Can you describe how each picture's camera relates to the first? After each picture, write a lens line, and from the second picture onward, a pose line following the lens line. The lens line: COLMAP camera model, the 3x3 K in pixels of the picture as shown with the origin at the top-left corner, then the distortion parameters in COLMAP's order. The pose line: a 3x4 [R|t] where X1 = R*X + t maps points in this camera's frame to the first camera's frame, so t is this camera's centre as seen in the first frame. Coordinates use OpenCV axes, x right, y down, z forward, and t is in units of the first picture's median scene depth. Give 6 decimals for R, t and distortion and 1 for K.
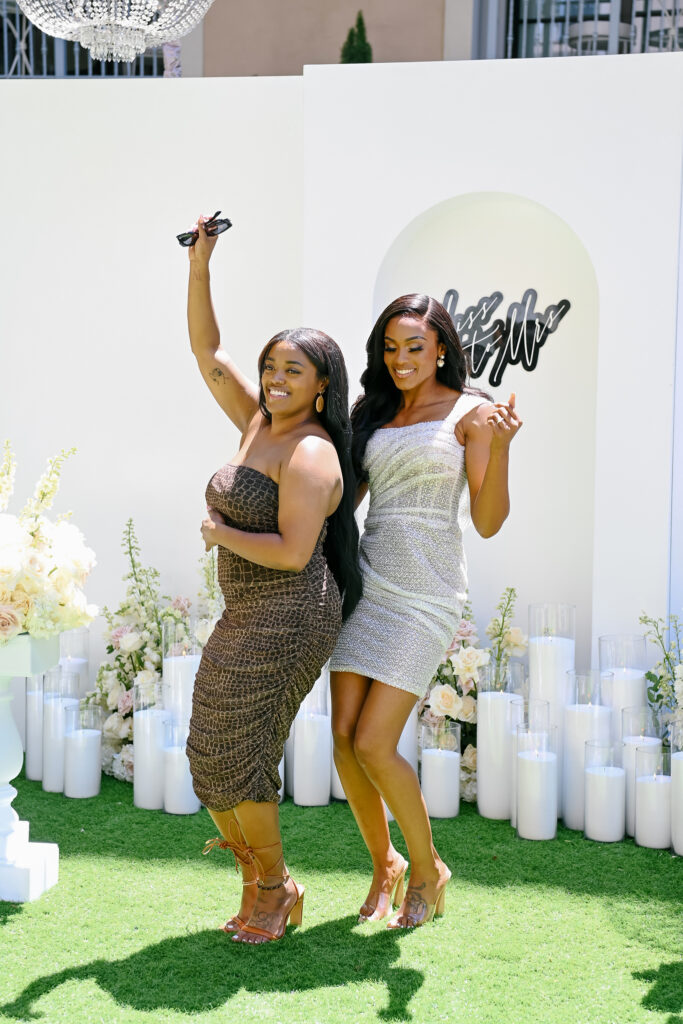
lens RADIAL K [[1761.5, 0, 341.5], [0, 1761.5, 512.0], [0, 0, 1]] dist [0.096035, 0.095154]
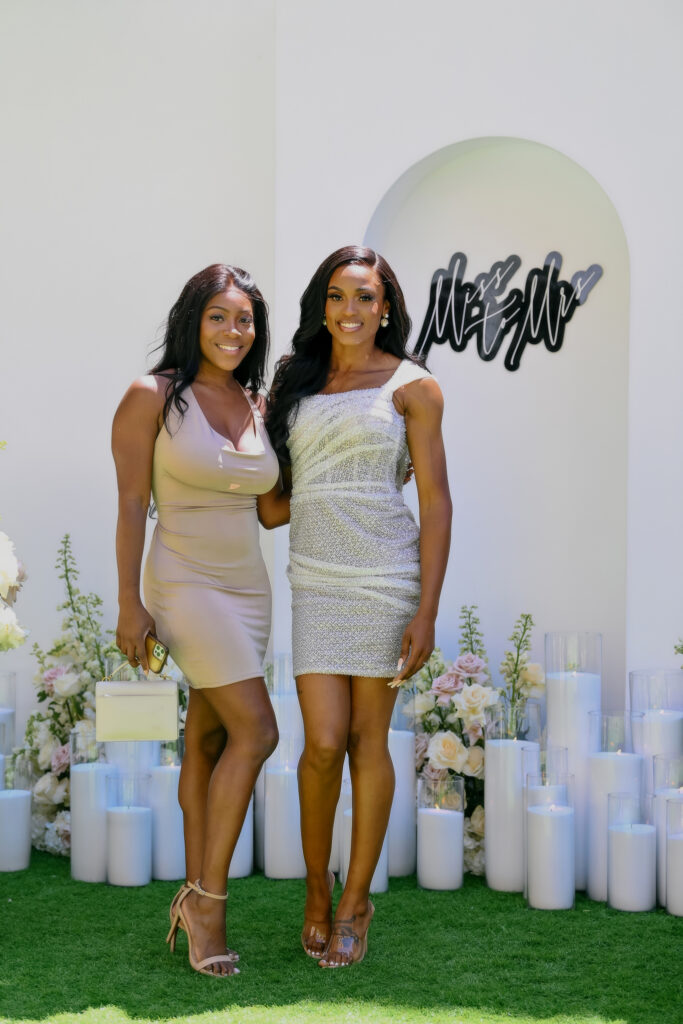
lens RADIAL K [[2837.2, 0, 360.2], [0, 2837.2, 510.5], [0, 0, 1]] dist [0.149464, -0.258491]
pose [[0.999867, -0.003037, -0.015996, 0.037770], [0.002692, 0.999764, -0.021557, 0.021901], [0.016057, 0.021511, 0.999640, -0.316759]]
